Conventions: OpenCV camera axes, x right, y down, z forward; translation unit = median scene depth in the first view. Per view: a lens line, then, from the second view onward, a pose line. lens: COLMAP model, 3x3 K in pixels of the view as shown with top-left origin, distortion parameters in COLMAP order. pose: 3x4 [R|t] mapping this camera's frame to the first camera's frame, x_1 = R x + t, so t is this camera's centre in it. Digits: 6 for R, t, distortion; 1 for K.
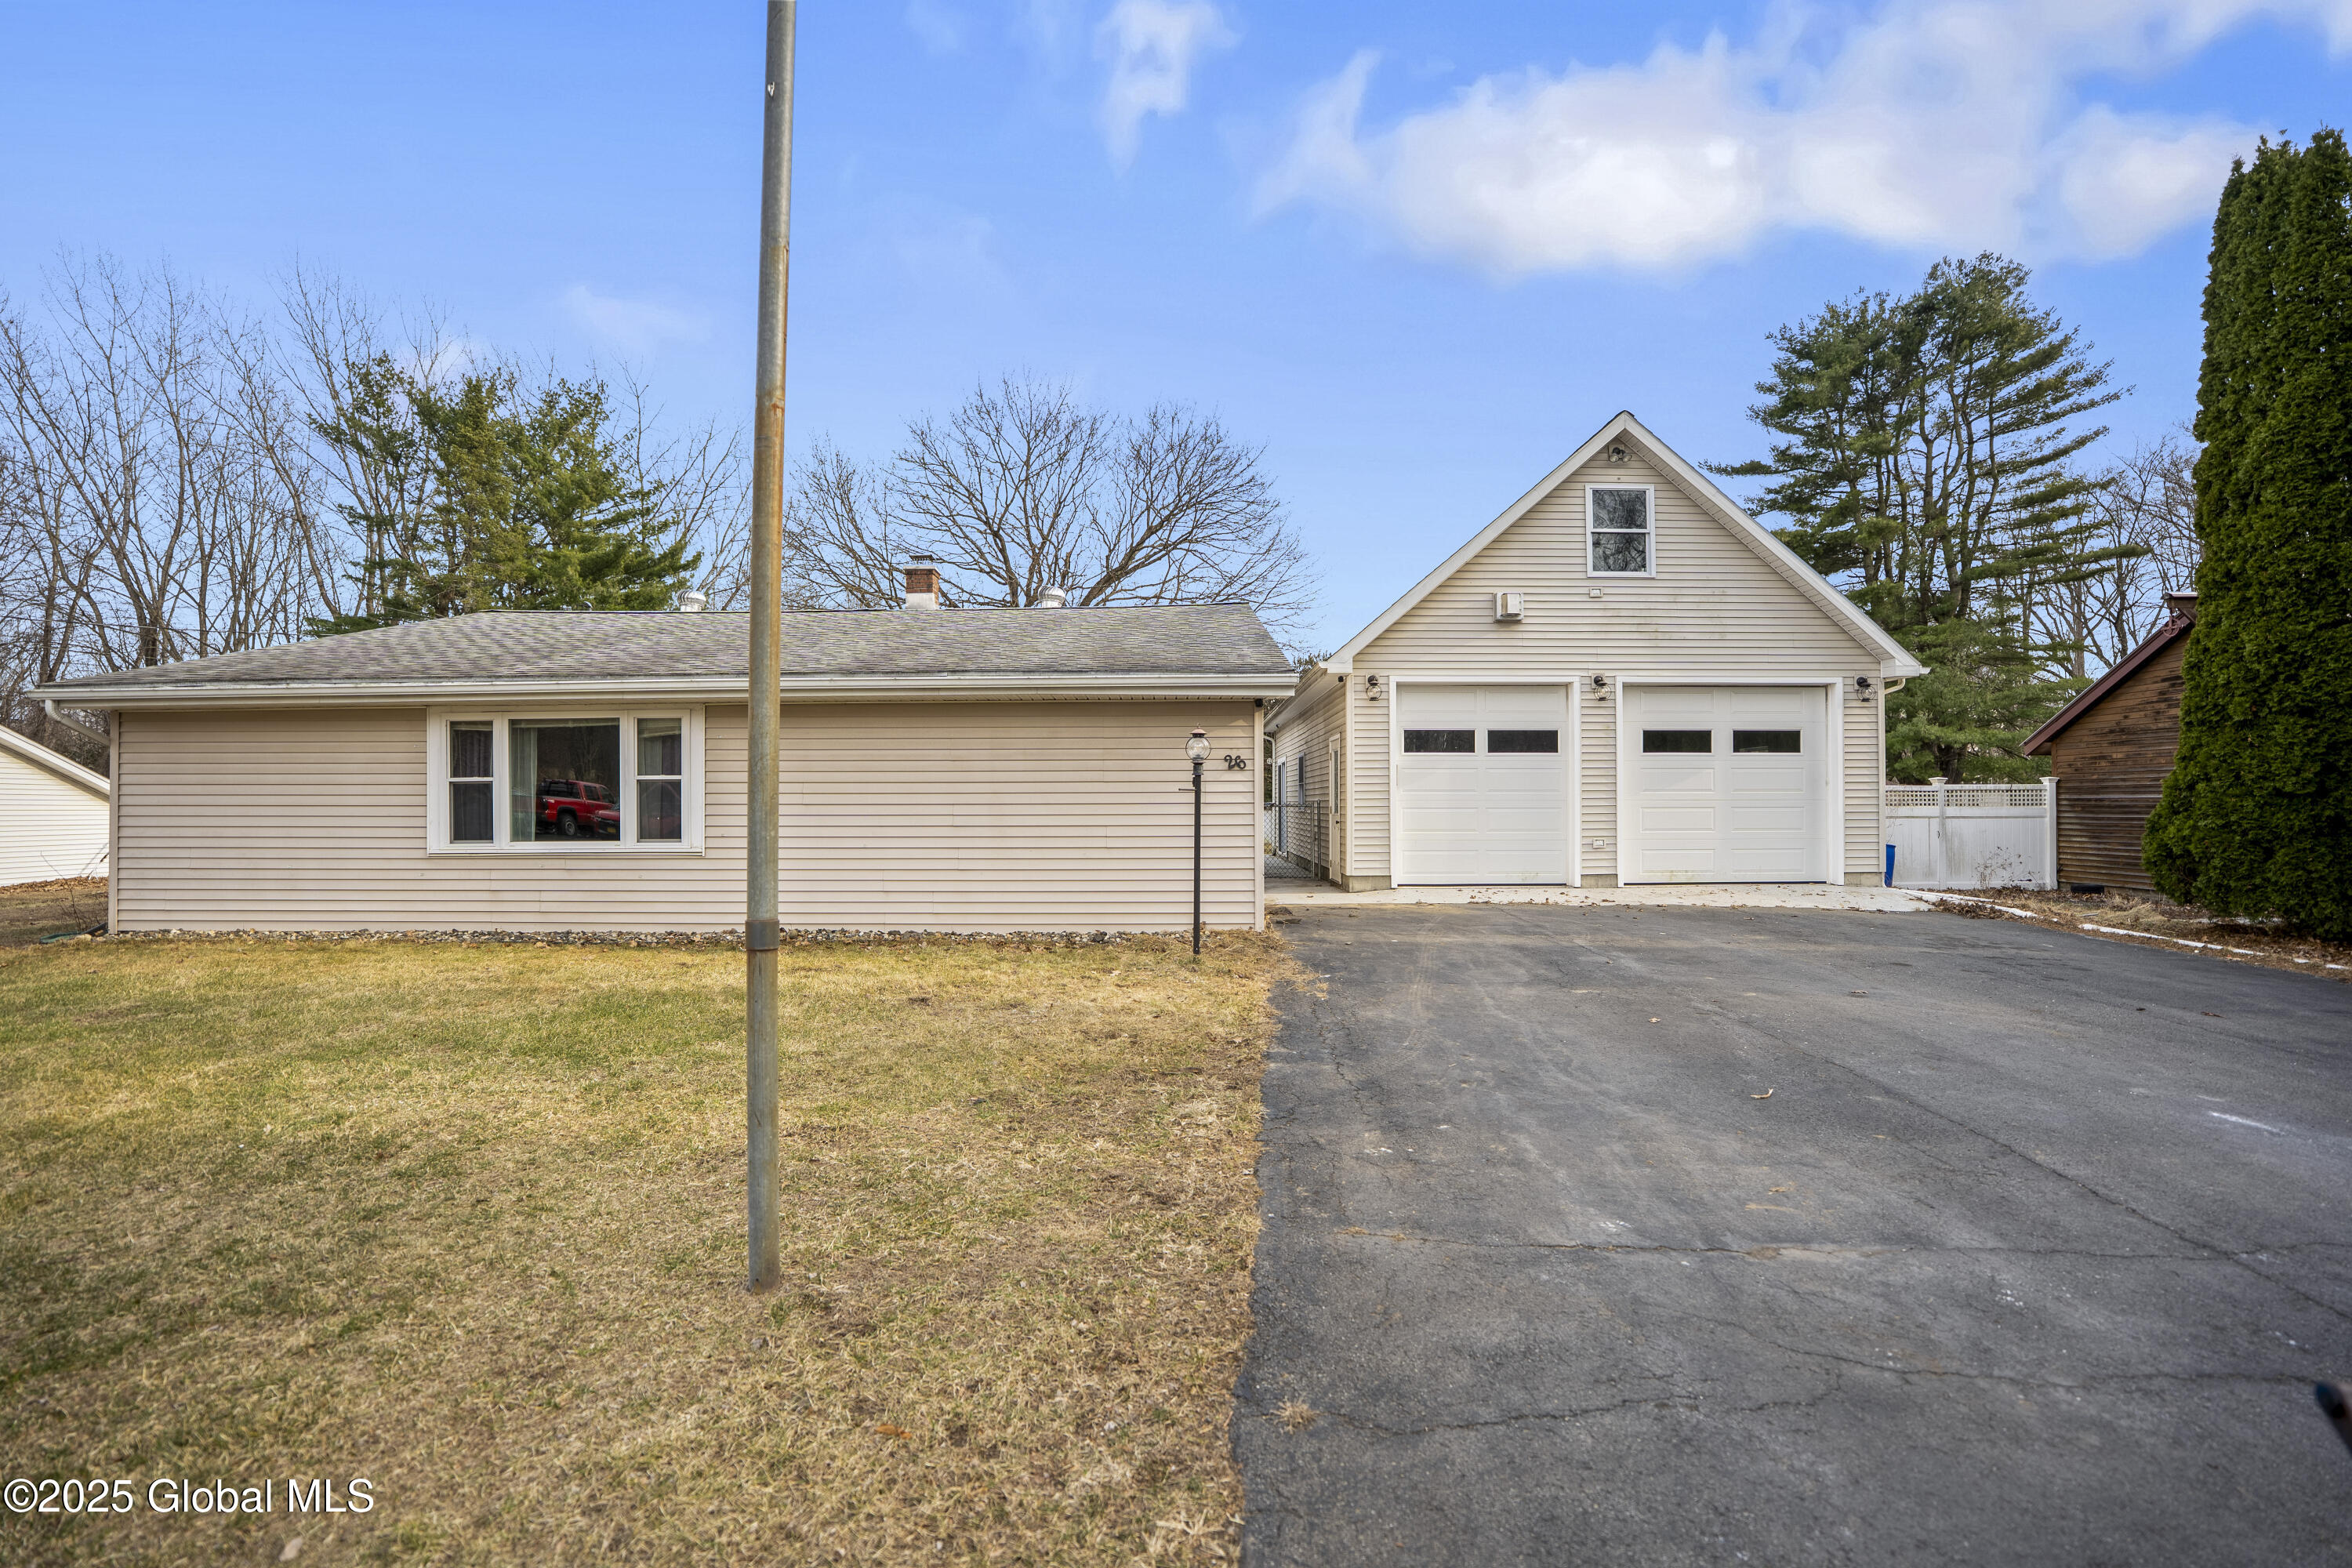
lens RADIAL K [[1084.7, 0, 1176.0], [0, 1084.7, 784.0], [0, 0, 1]] dist [-0.038872, 0.000828]
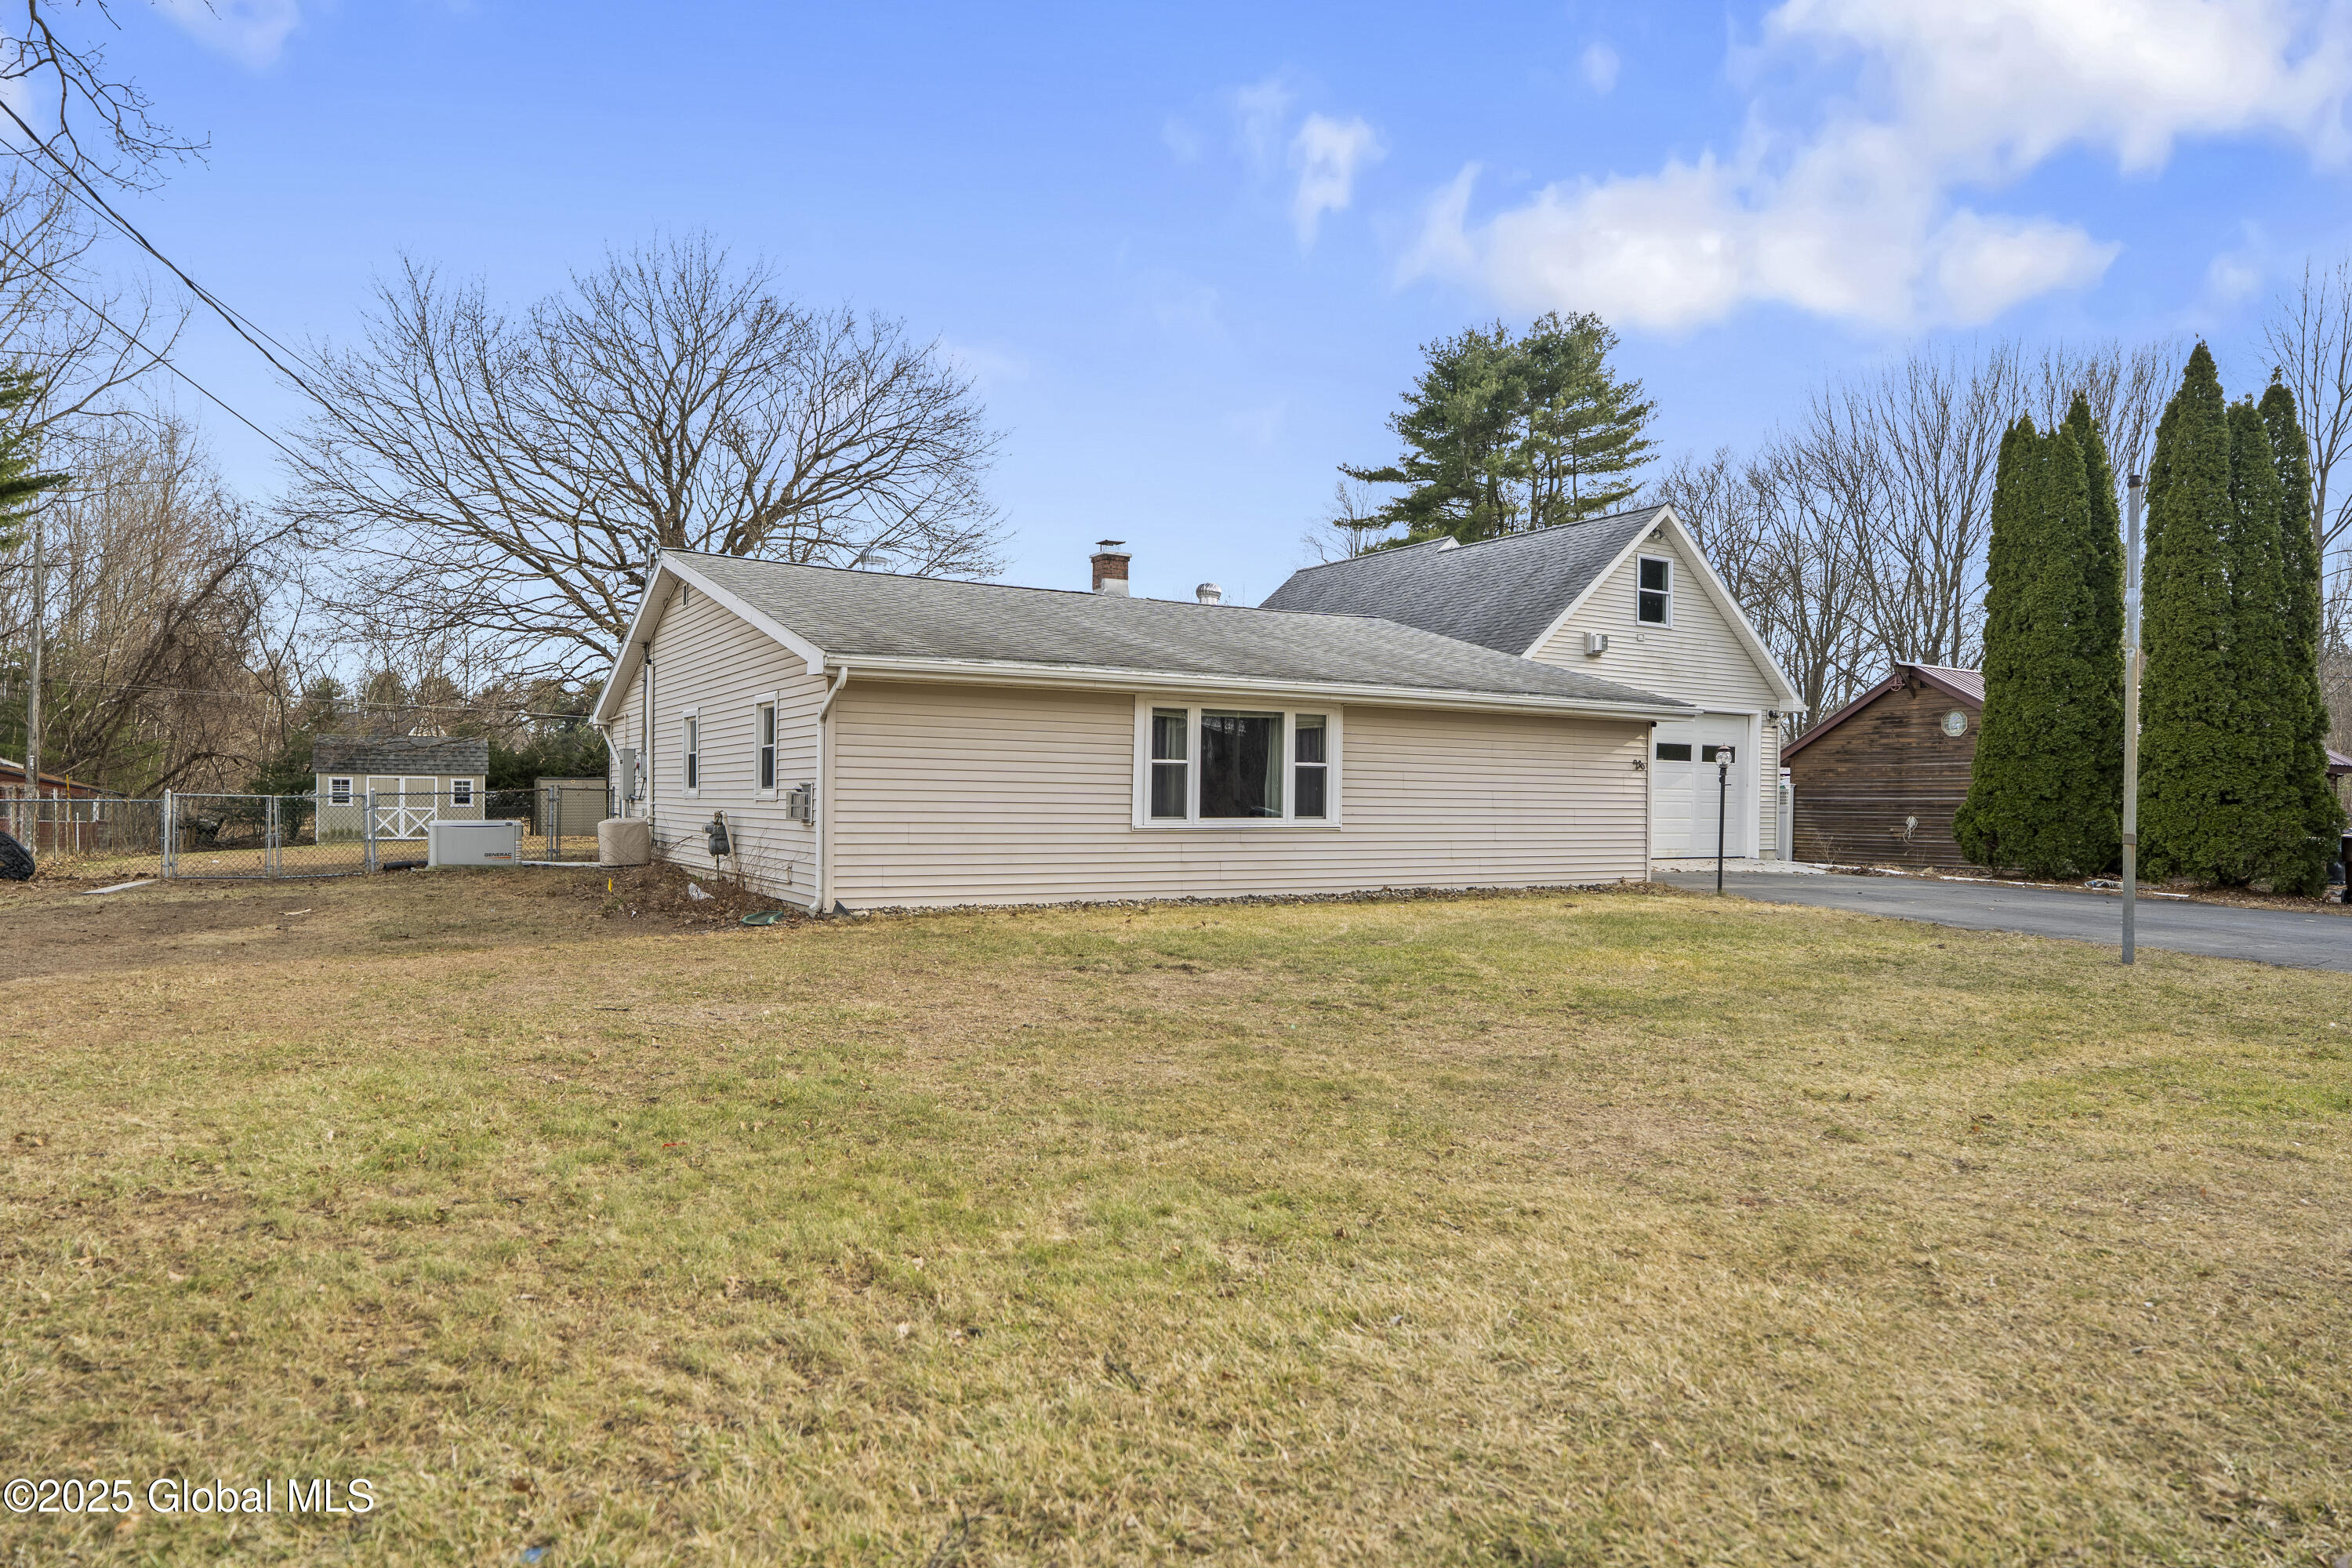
lens RADIAL K [[1433.5, 0, 1188.0], [0, 1433.5, 778.7], [0, 0, 1]] dist [-0.026093, -0.000270]
pose [[0.846331, 0.021313, 0.532230, -1.006801], [-0.024993, 0.999688, -0.000289, 0.009421], [-0.532070, -0.013057, 0.846600, -0.187297]]
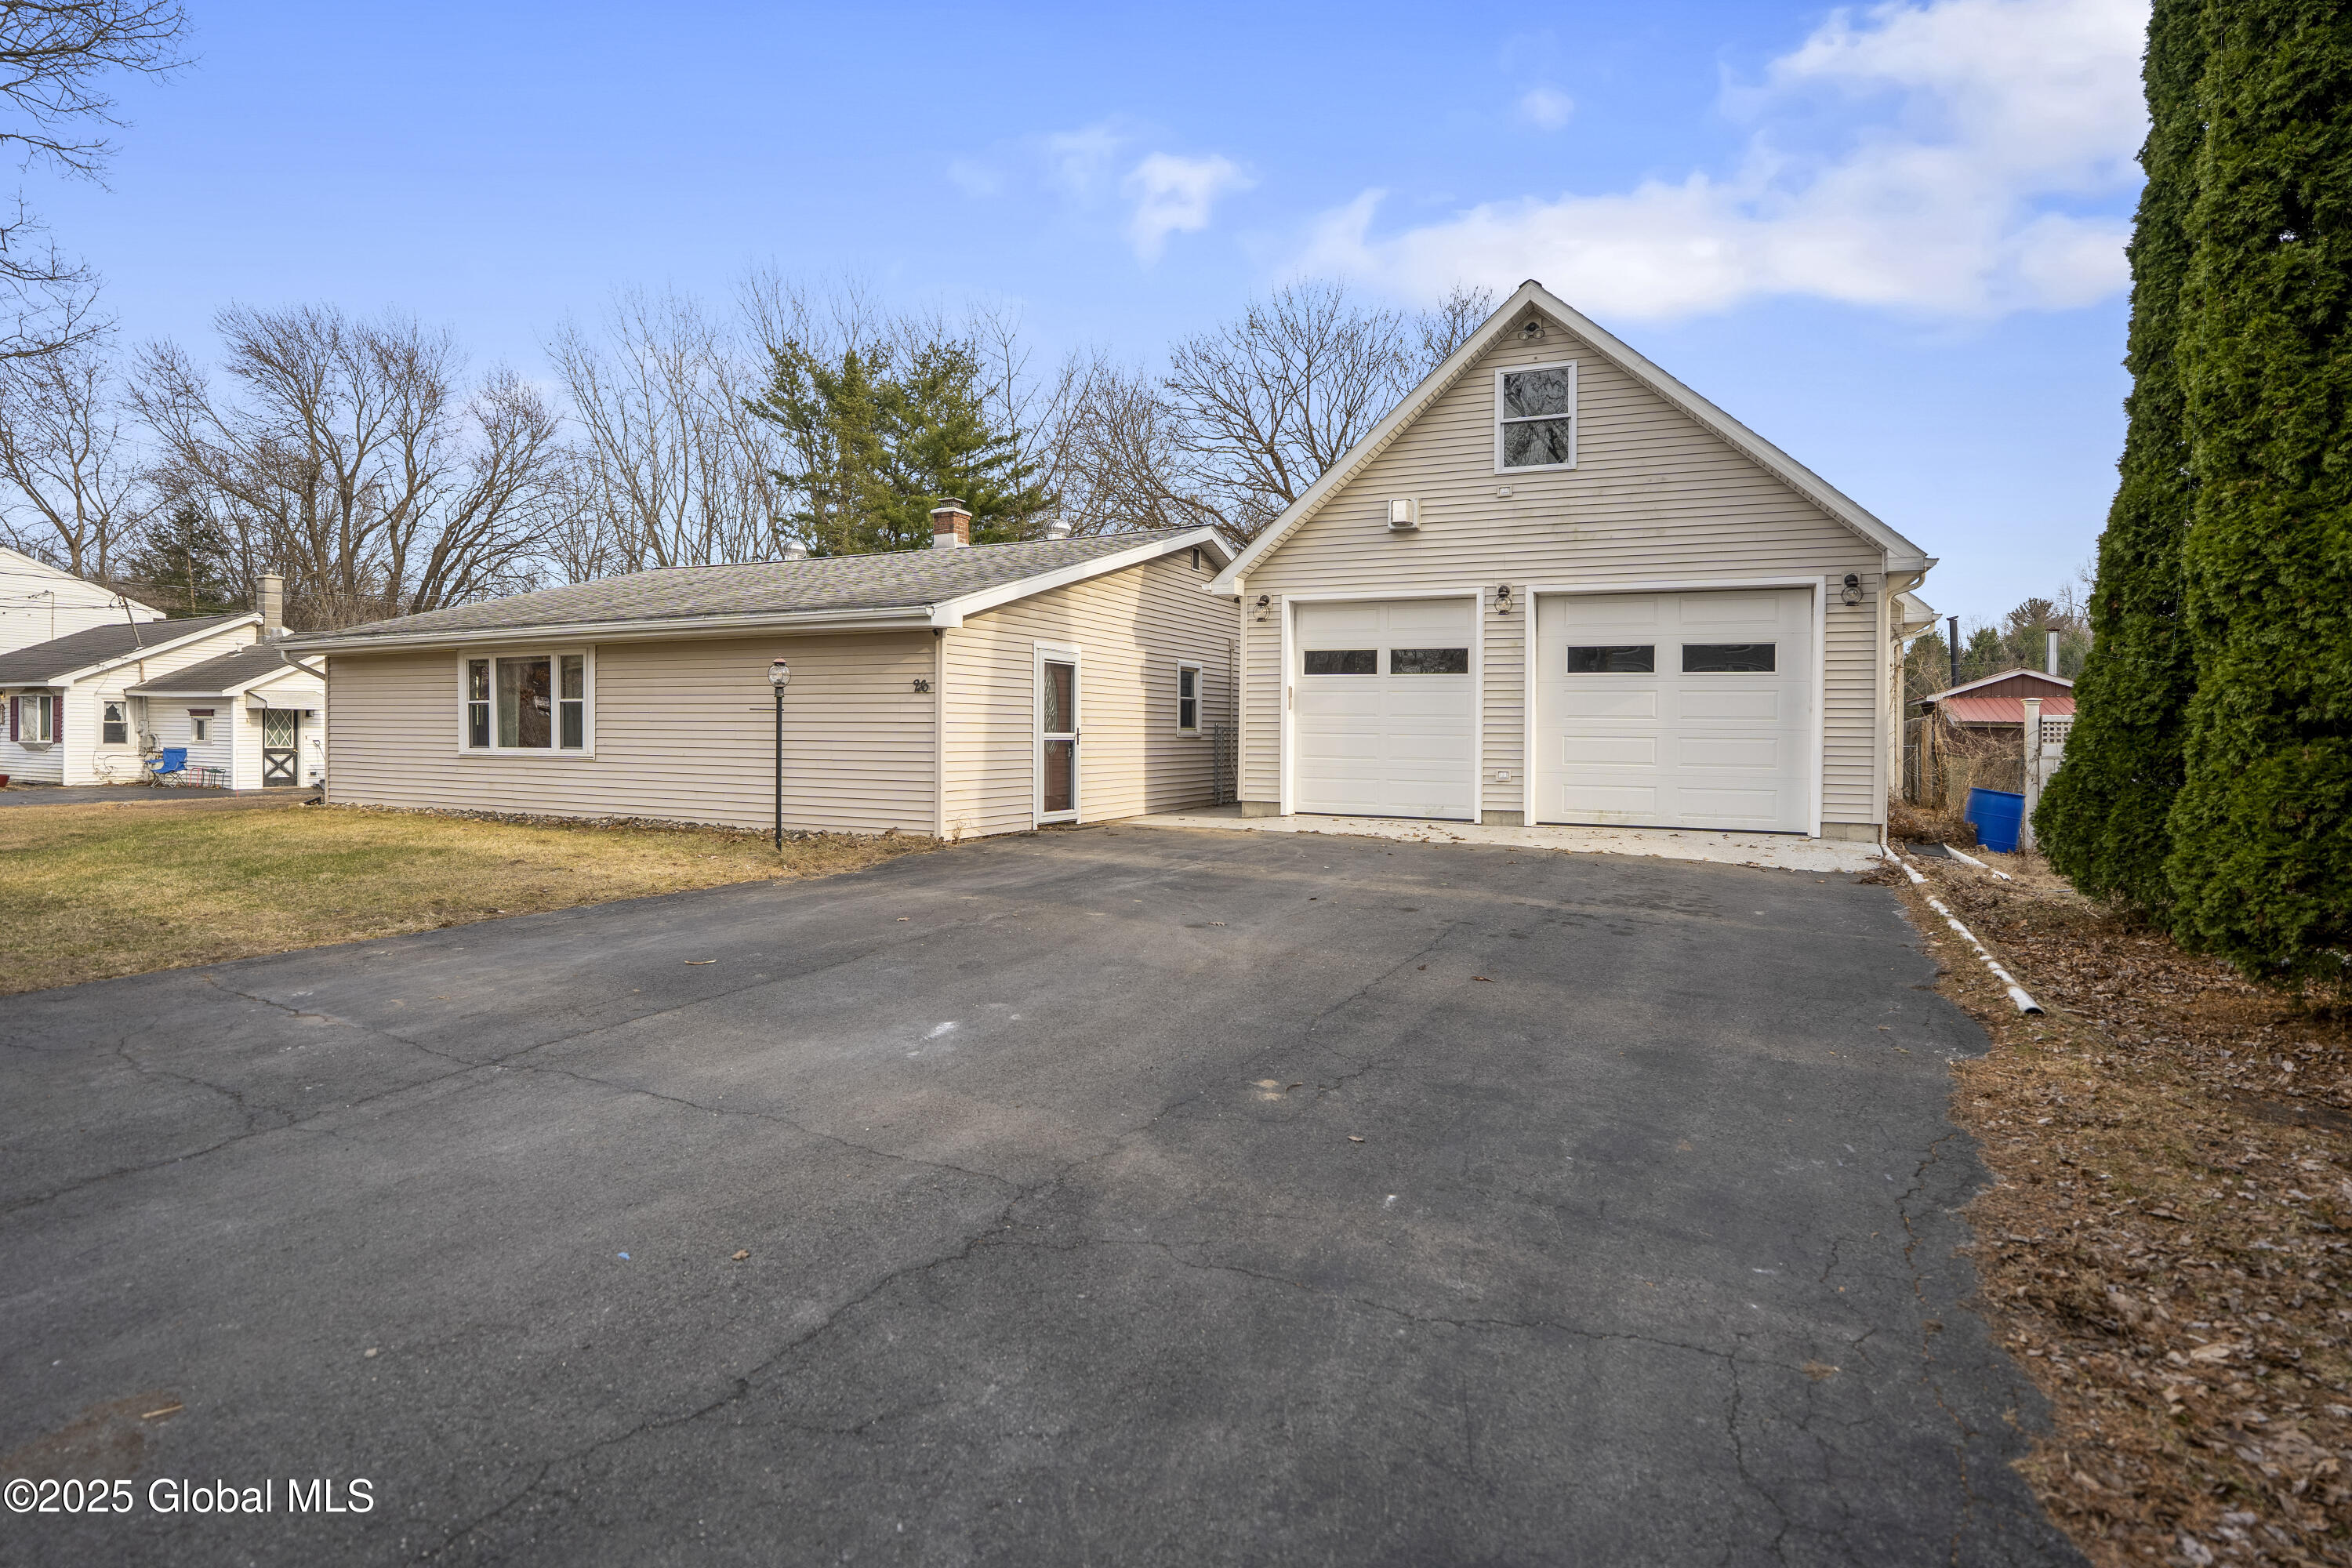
lens RADIAL K [[1172.0, 0, 1180.2], [0, 1172.0, 711.0], [0, 0, 1]] dist [0.000875, 0.000064]
pose [[0.904423, 0.005519, -0.426601, 0.561720], [-0.004803, 0.999985, 0.002756, 0.000629], [0.426609, -0.000444, 0.904436, 0.016990]]
